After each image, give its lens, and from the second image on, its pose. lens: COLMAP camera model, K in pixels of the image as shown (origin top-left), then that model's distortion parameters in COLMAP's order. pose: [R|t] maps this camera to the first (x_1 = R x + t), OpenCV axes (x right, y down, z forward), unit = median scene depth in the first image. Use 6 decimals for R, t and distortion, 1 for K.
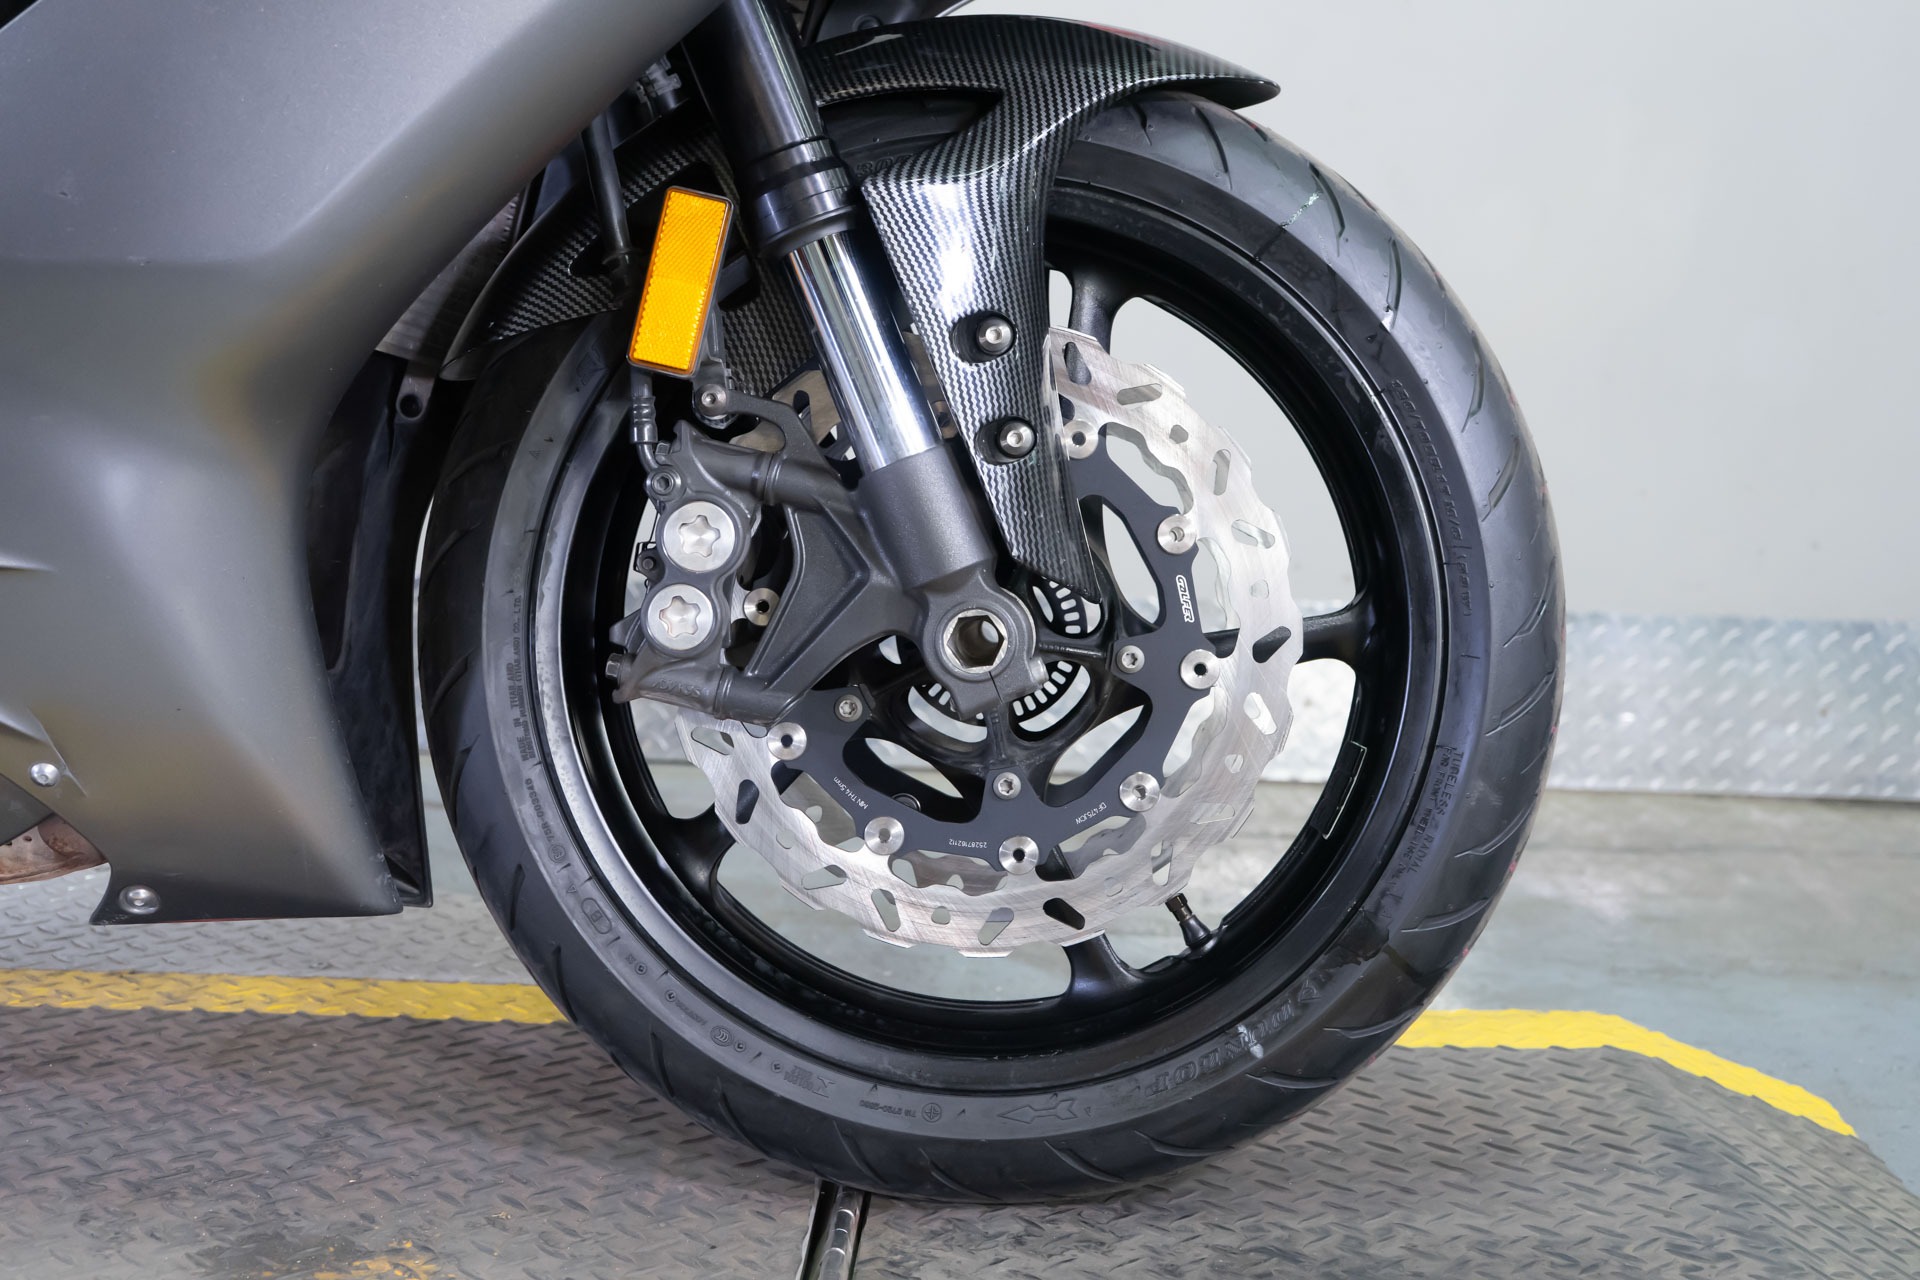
lens RADIAL K [[2528.5, 0, 960.0], [0, 2528.5, 640.0], [0, 0, 1]] dist [0.009581, 0.025820]
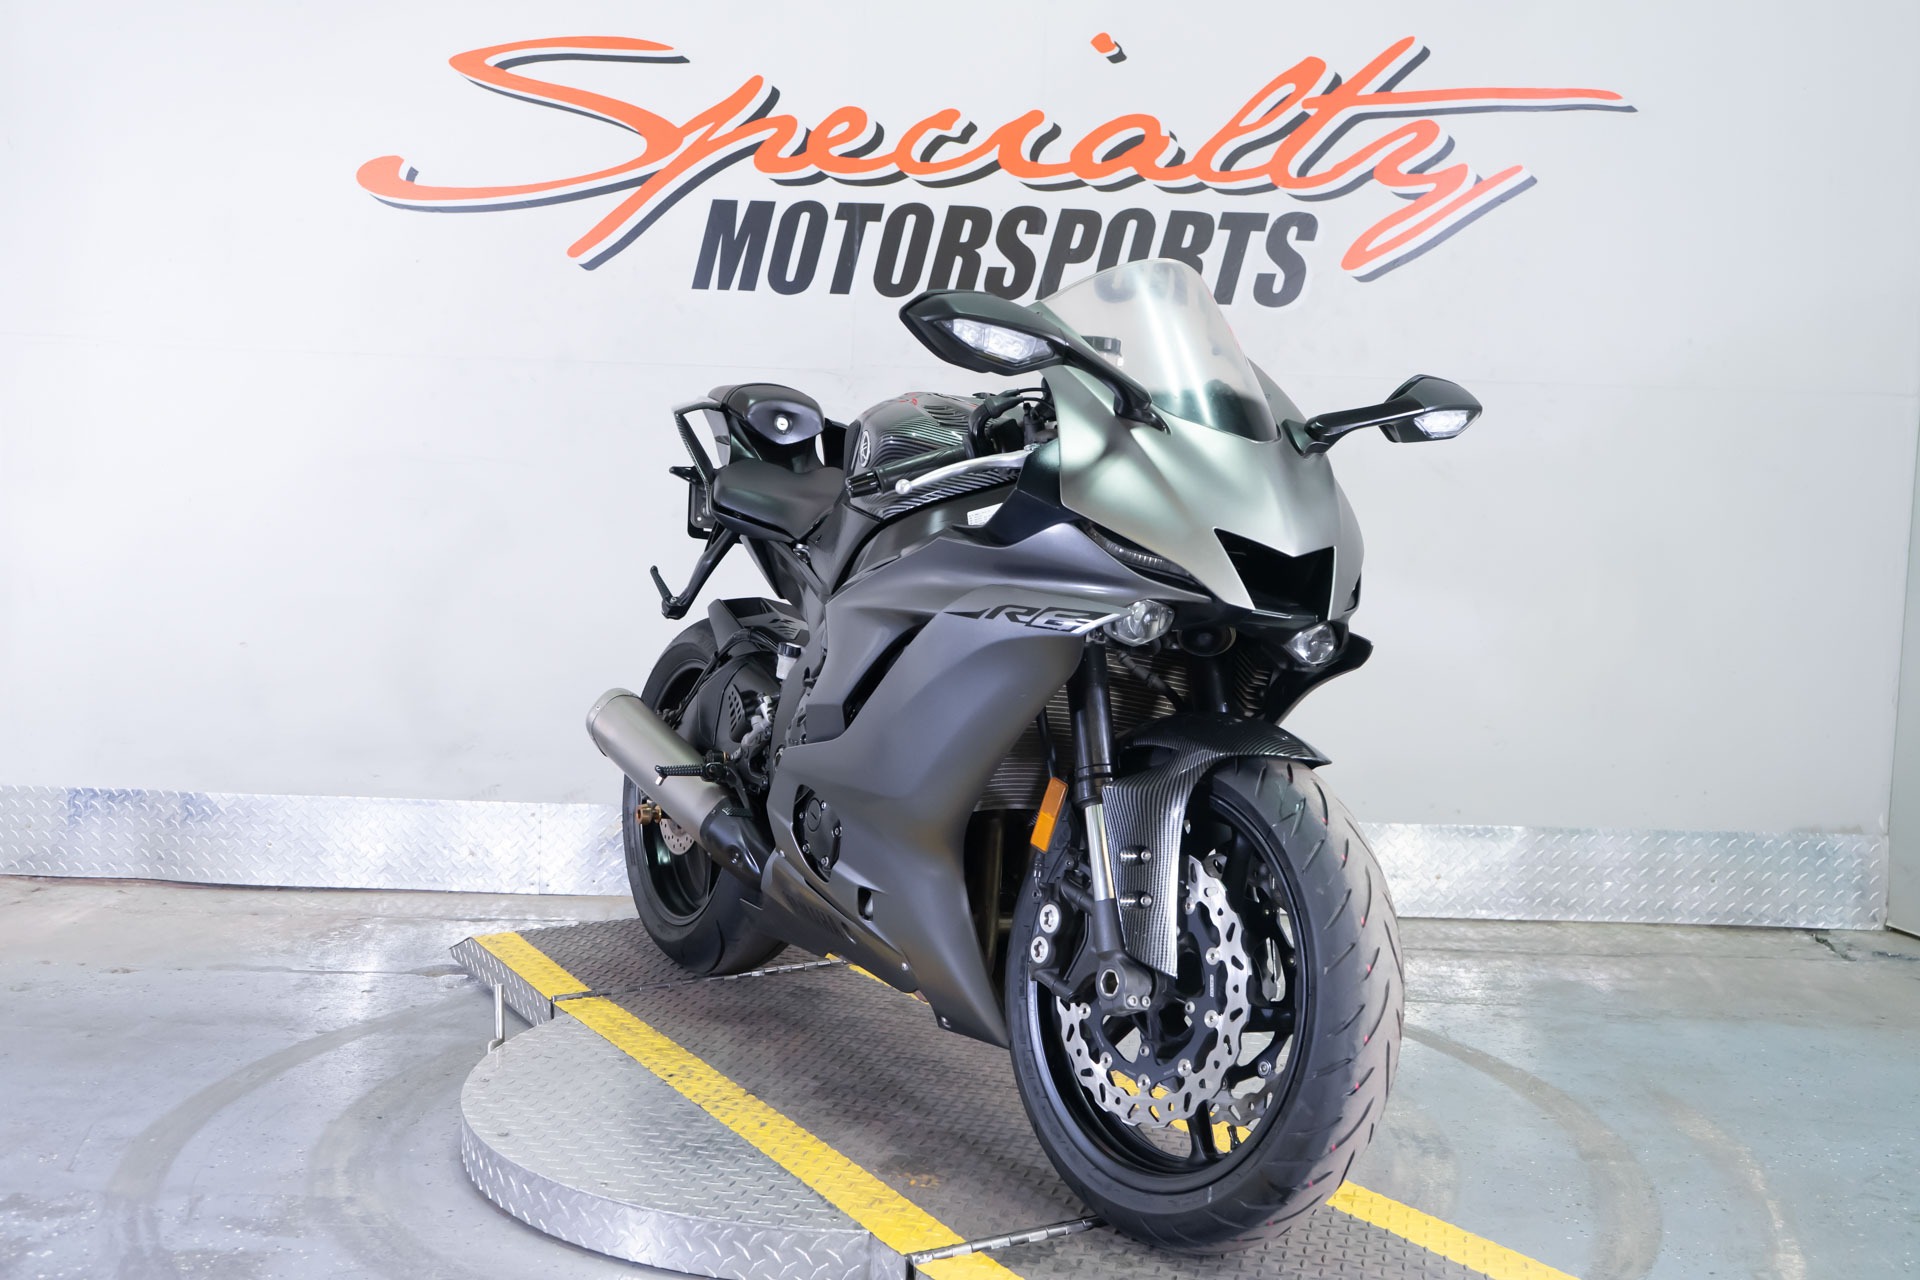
lens RADIAL K [[2077.4, 0, 960.0], [0, 2077.4, 640.0], [0, 0, 1]] dist [-0.006955, 0.049154]
pose [[0.999125, -0.012820, -0.039814, -0.173264], [0.010598, 0.998401, -0.055529, -0.077111], [0.040462, 0.055058, 0.997663, -0.641372]]
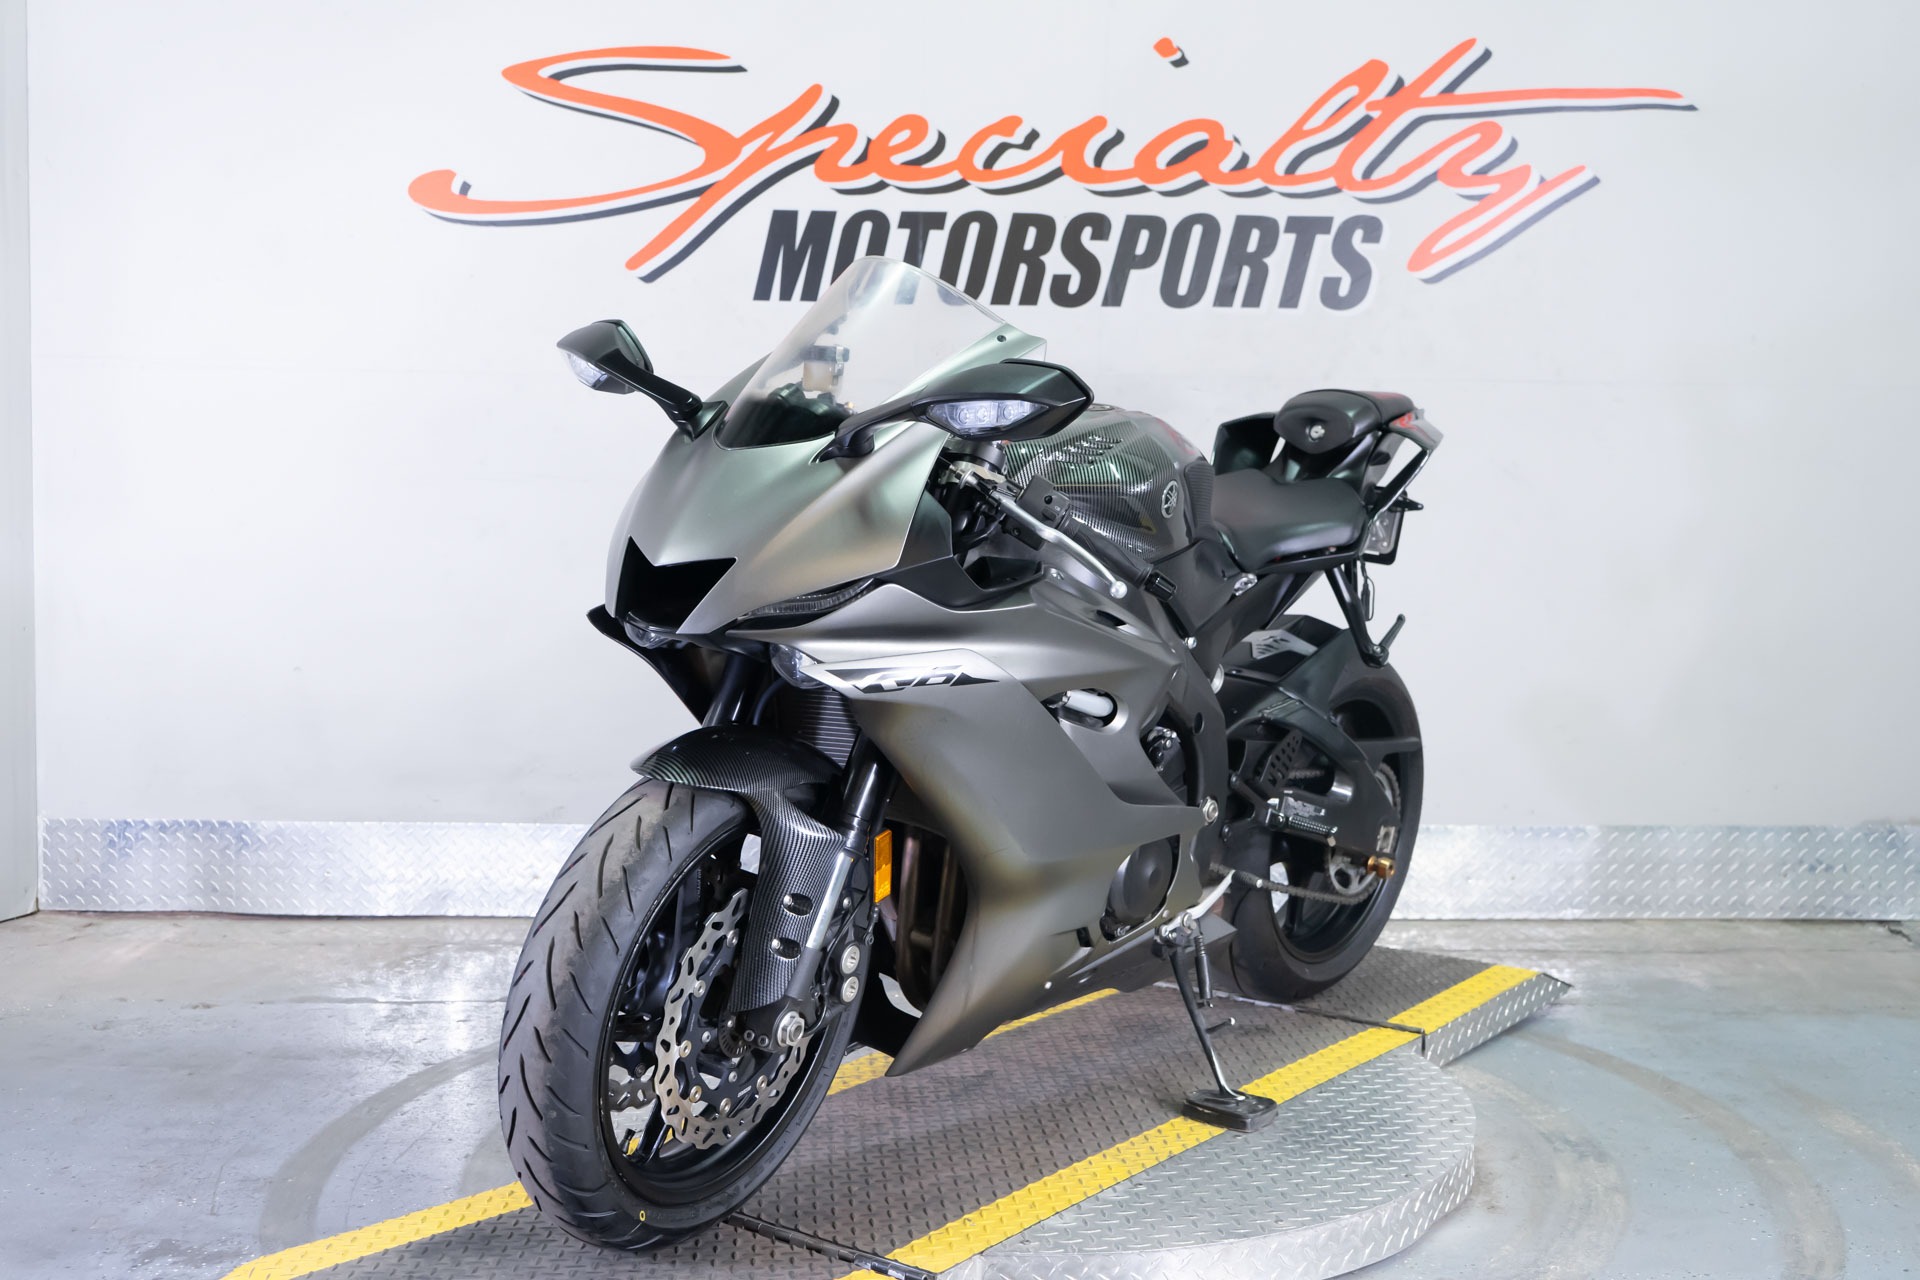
lens RADIAL K [[2077.4, 0, 960.0], [0, 2077.4, 640.0], [0, 0, 1]] dist [-0.006955, 0.049154]
pose [[0.999443, -0.032968, -0.005128, -0.290162], [0.032606, 0.997701, -0.059409, -0.081561], [0.007074, 0.059208, 0.998221, -0.629499]]
